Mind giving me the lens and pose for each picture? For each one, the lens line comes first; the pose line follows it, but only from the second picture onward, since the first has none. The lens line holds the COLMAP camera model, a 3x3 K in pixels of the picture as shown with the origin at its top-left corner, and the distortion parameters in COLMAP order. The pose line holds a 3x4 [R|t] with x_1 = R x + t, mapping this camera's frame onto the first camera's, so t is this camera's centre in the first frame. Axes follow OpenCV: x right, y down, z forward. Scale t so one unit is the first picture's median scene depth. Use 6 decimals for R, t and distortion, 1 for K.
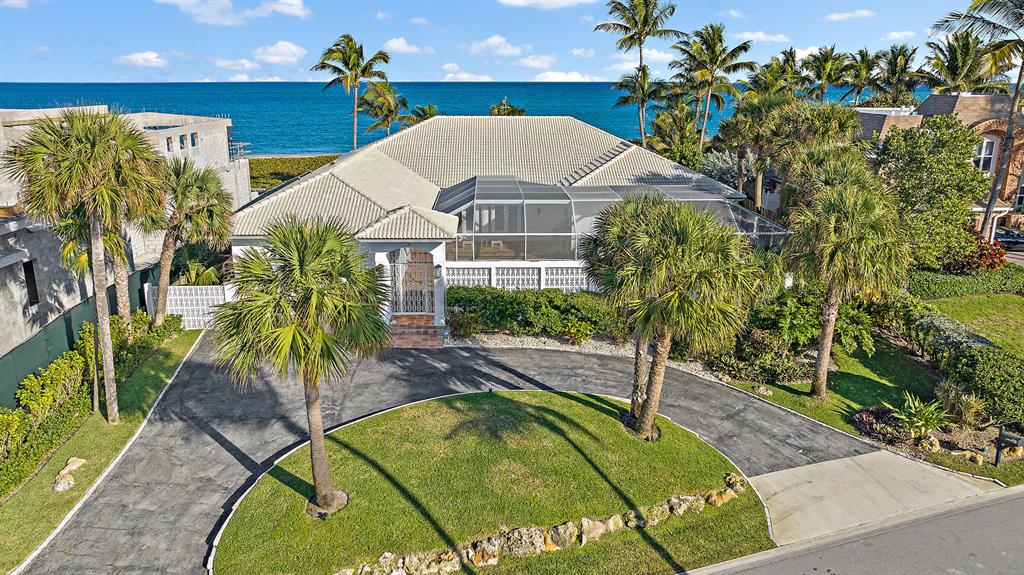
lens RADIAL K [[738.6, 0, 514.5], [0, 738.6, 294.1], [0, 0, 1]] dist [-0.016041, -0.004542]
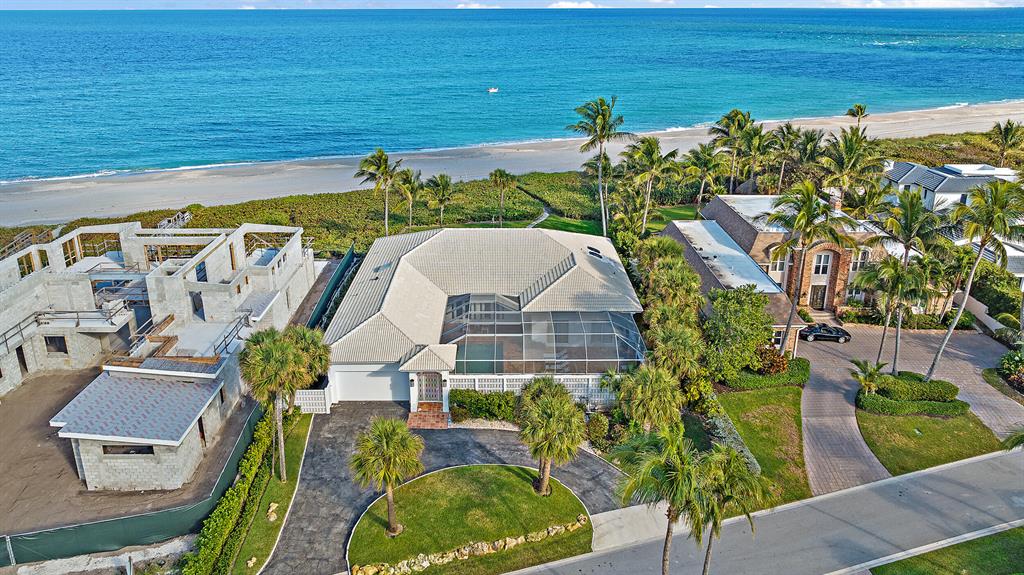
lens RADIAL K [[738.6, 0, 508.6], [0, 738.6, 279.2], [0, 0, 1]] dist [-0.016041, -0.004542]
pose [[0.999616, 0.003656, -0.027465, 0.134019], [-0.002146, 0.998494, 0.054818, -0.517933], [0.027624, -0.054738, 0.998119, -1.026525]]
